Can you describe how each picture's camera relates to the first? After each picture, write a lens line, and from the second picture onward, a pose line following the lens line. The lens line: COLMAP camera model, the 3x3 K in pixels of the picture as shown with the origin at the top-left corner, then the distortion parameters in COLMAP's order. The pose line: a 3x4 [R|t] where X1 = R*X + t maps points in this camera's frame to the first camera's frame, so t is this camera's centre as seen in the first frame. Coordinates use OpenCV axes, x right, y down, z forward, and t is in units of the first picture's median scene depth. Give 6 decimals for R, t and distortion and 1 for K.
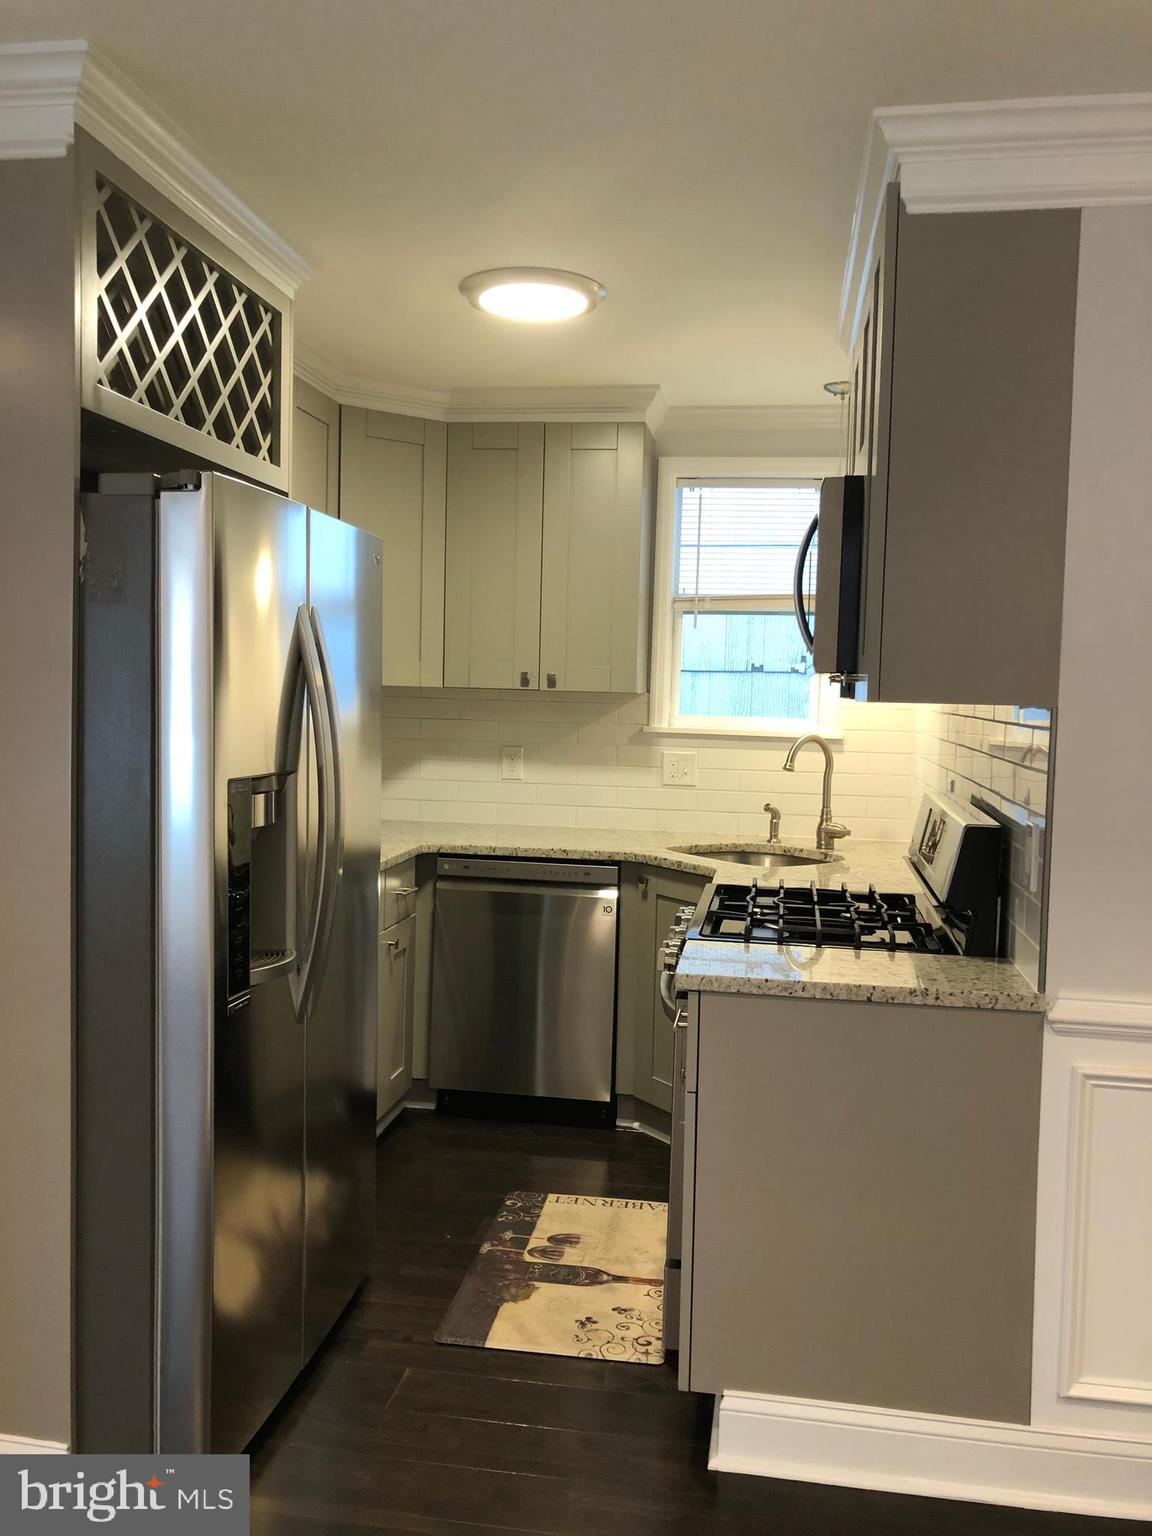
lens RADIAL K [[1250.7, 0, 577.0], [0, 1250.7, 757.2], [0, 0, 1]] dist [0.052692, -0.087931]
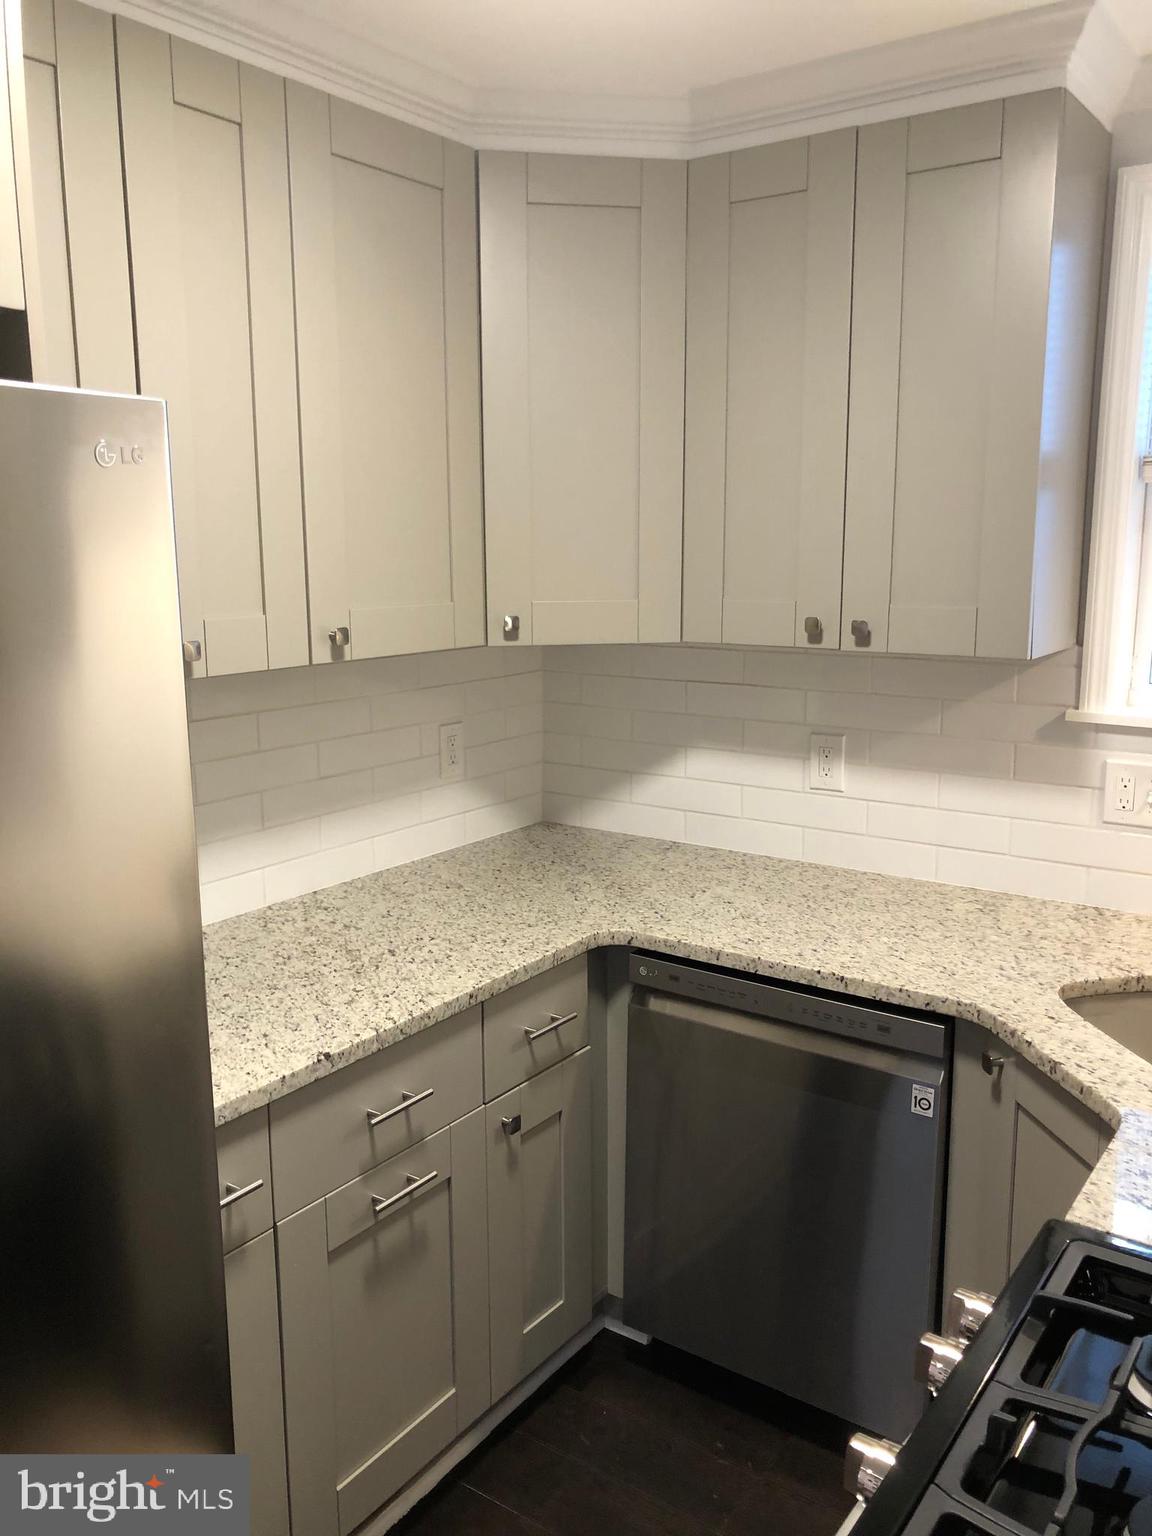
lens RADIAL K [[1250.7, 0, 576.2], [0, 1250.7, 756.1], [0, 0, 1]] dist [0.052692, -0.087931]
pose [[0.899290, 0.047180, -0.434800, 0.124637], [0.002725, 0.993541, 0.113444, -0.083528], [0.437343, -0.103204, 0.893353, 0.546975]]
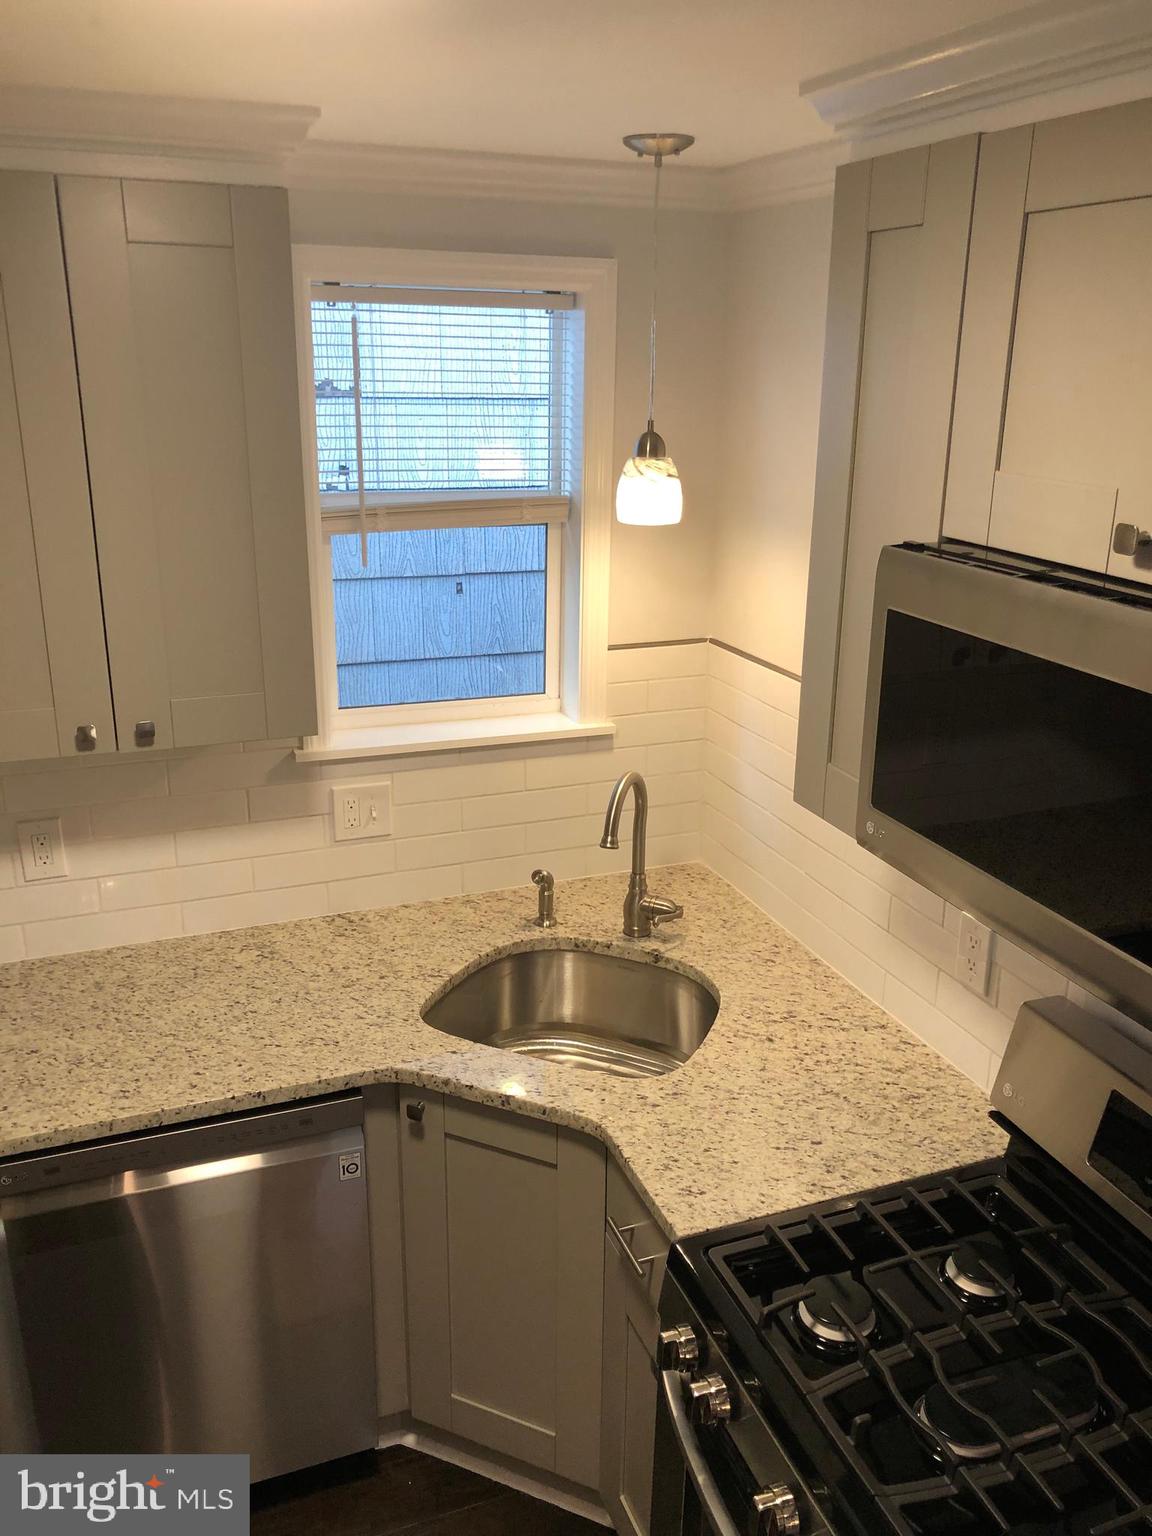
lens RADIAL K [[1250.7, 0, 593.8], [0, 1250.7, 765.9], [0, 0, 1]] dist [0.052692, -0.087931]
pose [[0.861257, -0.170808, 0.478604, -0.128089], [0.036609, 0.960226, 0.276815, -0.214466], [-0.506850, -0.220888, 0.833254, 0.578748]]
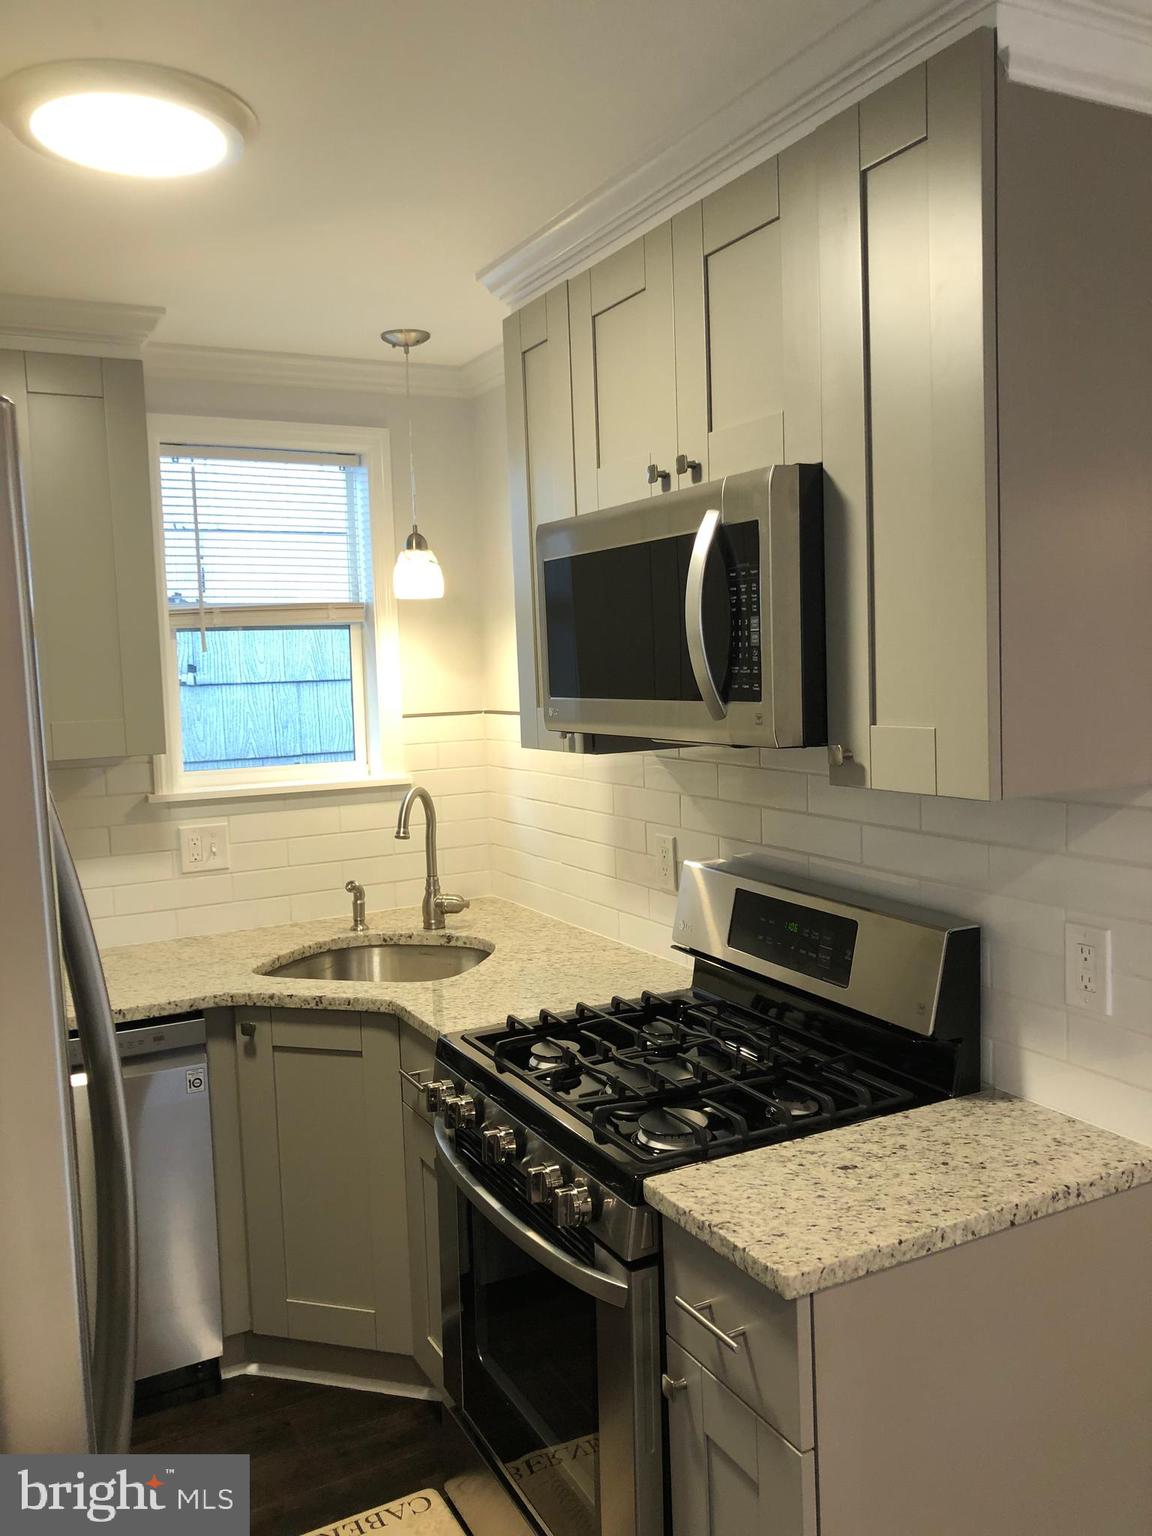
lens RADIAL K [[1250.7, 0, 588.3], [0, 1250.7, 761.2], [0, 0, 1]] dist [0.052692, -0.087931]
pose [[0.795830, -0.102770, 0.596735, -0.213363], [0.089526, 0.994631, 0.051900, -0.073878], [-0.598865, 0.012120, 0.800758, 0.358226]]
